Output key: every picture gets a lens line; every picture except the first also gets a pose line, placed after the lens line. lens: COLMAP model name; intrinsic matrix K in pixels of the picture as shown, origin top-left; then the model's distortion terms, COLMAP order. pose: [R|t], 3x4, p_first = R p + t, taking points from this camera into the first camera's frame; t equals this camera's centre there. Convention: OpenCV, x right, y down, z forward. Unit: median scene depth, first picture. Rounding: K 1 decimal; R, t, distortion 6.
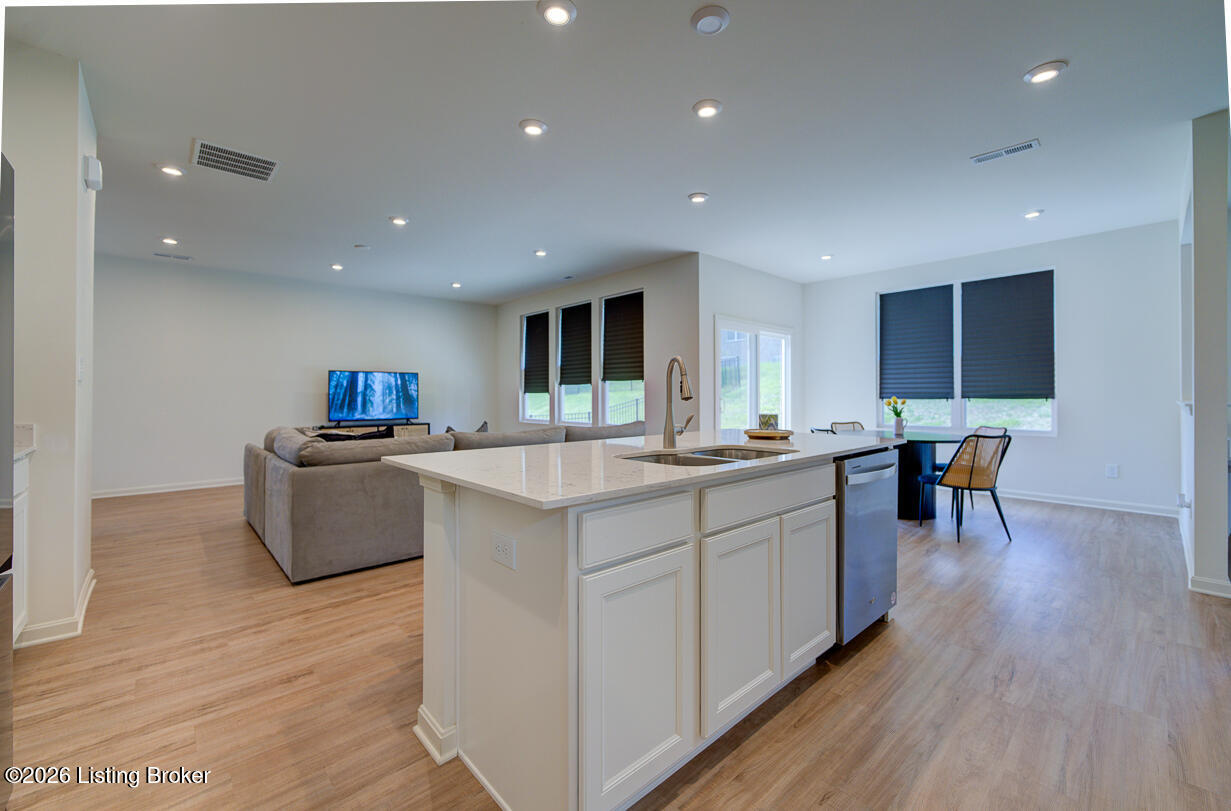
lens RADIAL K [[502.7, 0, 615.5], [0, 502.7, 394.2], [0, 0, 1]] dist [0.001010, 0.000012]
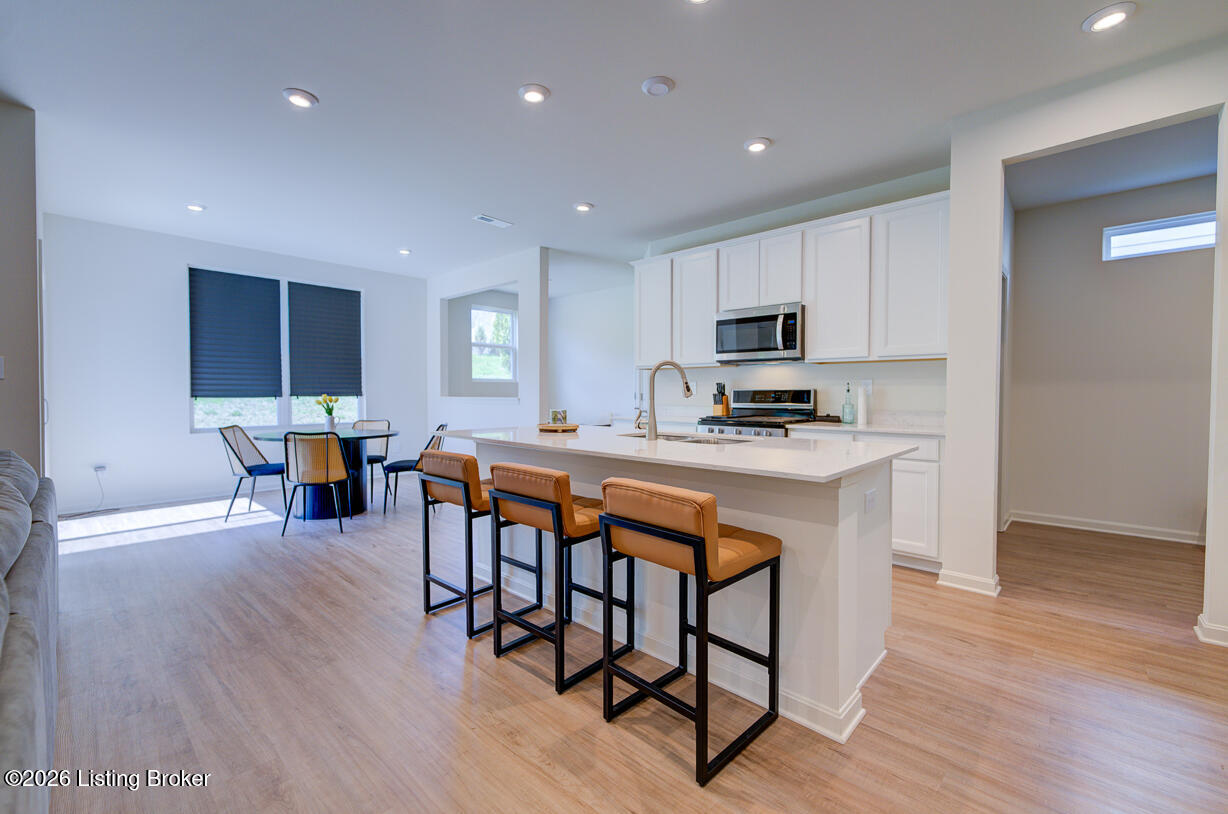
lens RADIAL K [[501.5, 0, 617.4], [0, 501.5, 403.3], [0, 0, 1]] dist [0.001010, 0.000012]
pose [[-0.081936, -0.019196, 0.996453, -0.799805], [-0.002524, 0.999815, 0.019054, 0.003976], [-0.996634, -0.000954, -0.081970, 0.924844]]
